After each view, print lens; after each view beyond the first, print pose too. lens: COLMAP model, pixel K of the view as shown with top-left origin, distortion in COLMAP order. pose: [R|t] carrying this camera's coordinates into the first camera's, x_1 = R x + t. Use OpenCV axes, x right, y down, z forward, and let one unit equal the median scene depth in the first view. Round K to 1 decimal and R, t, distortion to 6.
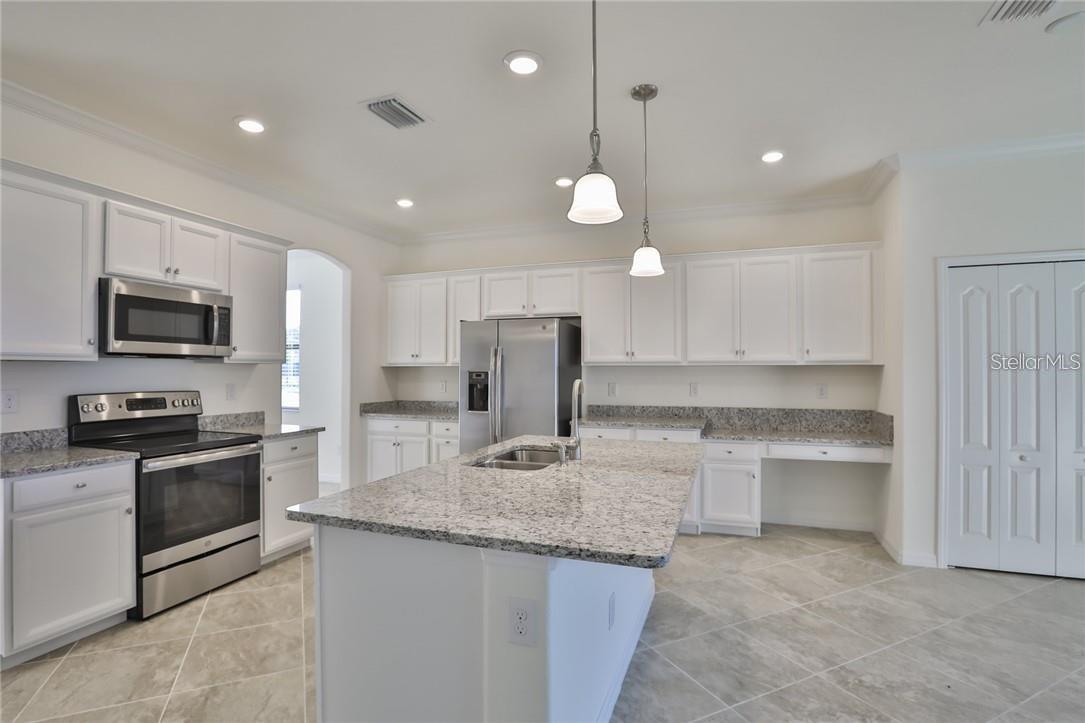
lens RADIAL K [[538.6, 0, 542.5], [0, 538.6, 361.5], [0, 0, 1]] dist [-0.032859, 0.000772]
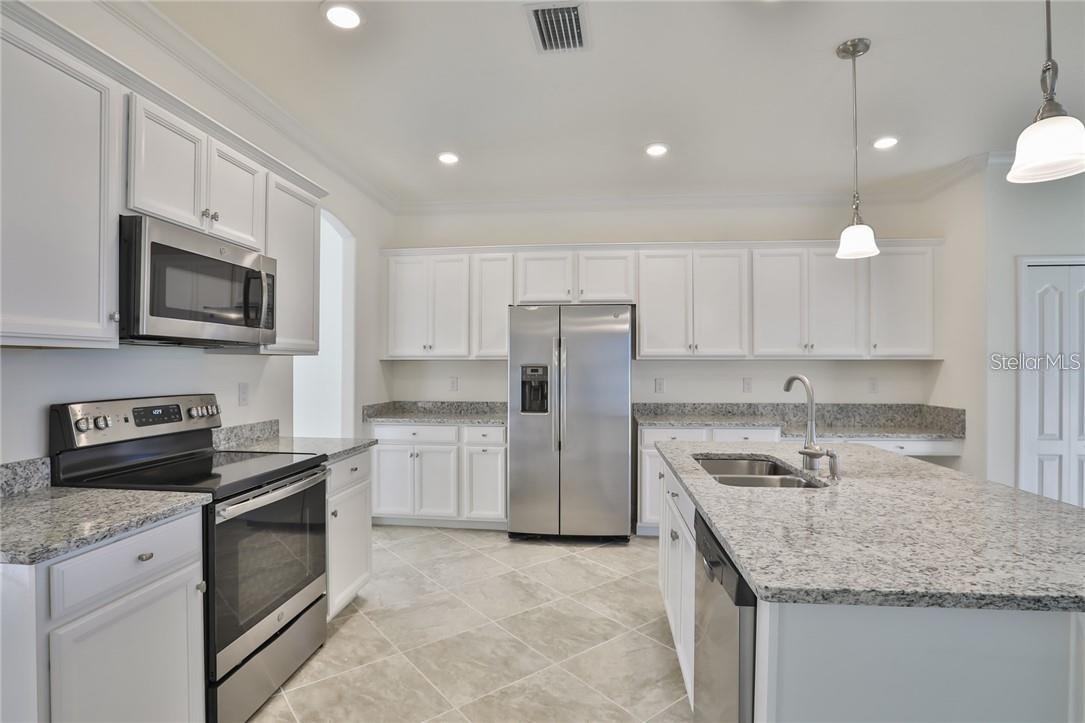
lens RADIAL K [[549.3, 0, 543.7], [0, 549.3, 358.9], [0, 0, 1]] dist [-0.031234, 0.000967]
pose [[0.969060, 0.003429, 0.246801, -0.421132], [-0.004592, 0.999981, 0.004138, 0.005065], [-0.246782, -0.005143, 0.969057, 0.211745]]
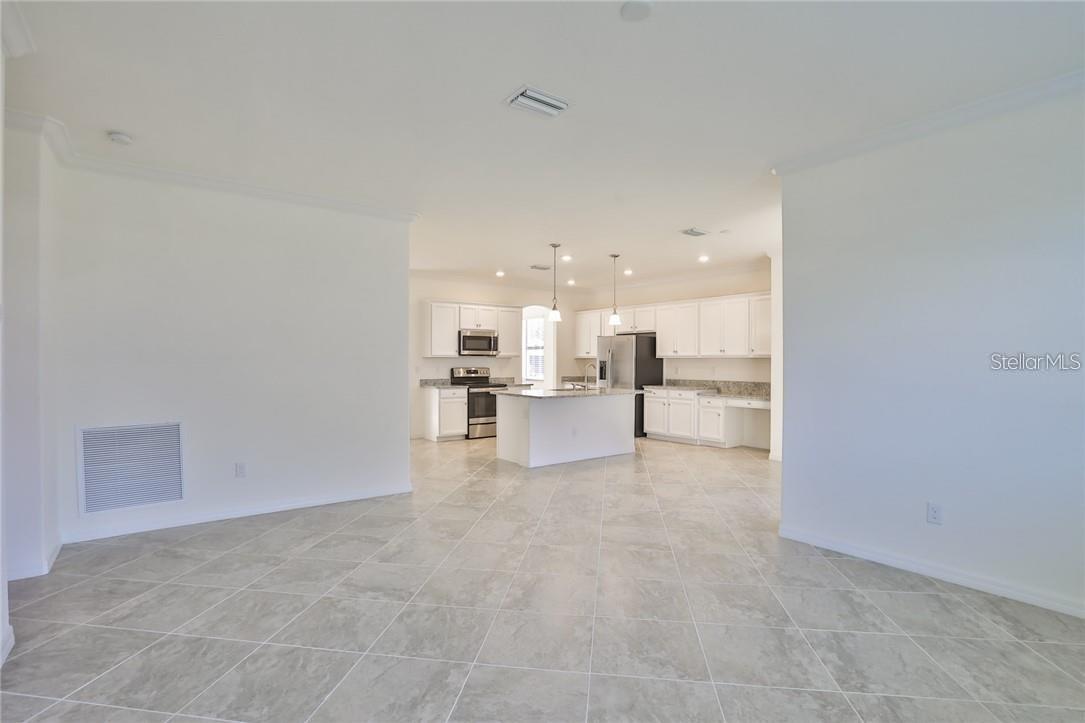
lens RADIAL K [[538.6, 0, 542.5], [0, 538.6, 361.5], [0, 0, 1]] dist [-0.032859, 0.000772]
pose [[0.830543, 0.002098, -0.556950, 1.121189], [0.007279, 0.999867, 0.014622, -0.014872], [0.556907, -0.016198, 0.830417, -1.144803]]
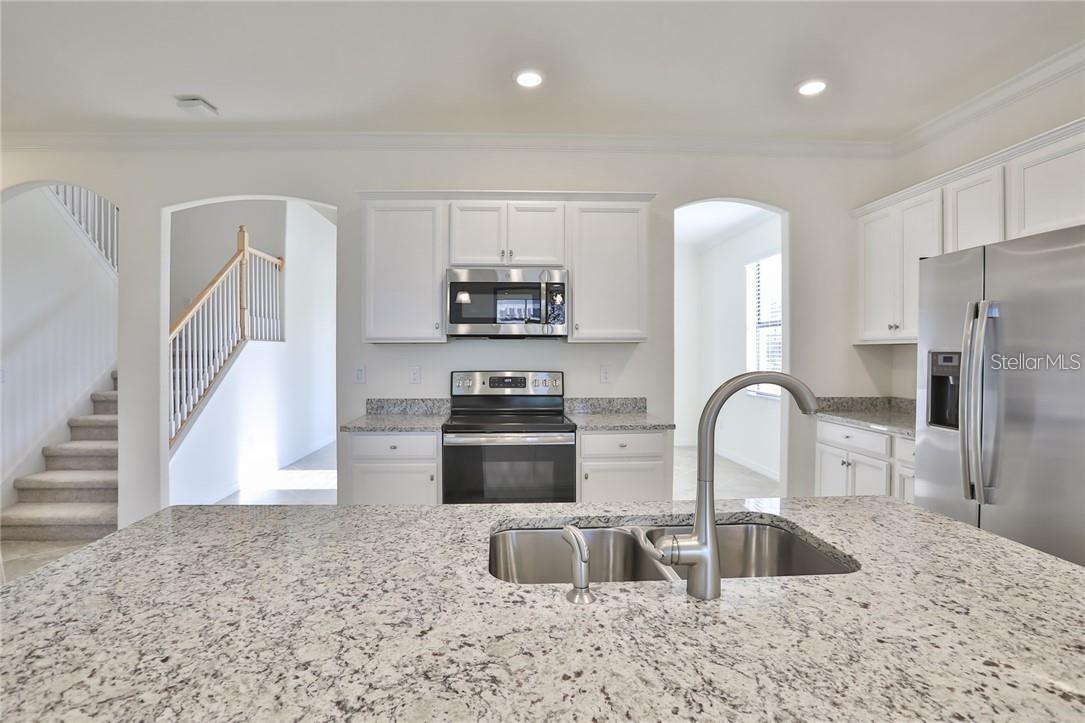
lens RADIAL K [[536.2, 0, 514.0], [0, 536.2, 361.5], [0, 0, 1]] dist [-0.049854, 0.008399]
pose [[0.368640, 0.013911, -0.929468, 0.249962], [0.016035, 0.999644, 0.021321, 0.014350], [0.929434, -0.022764, 0.368286, 0.574350]]
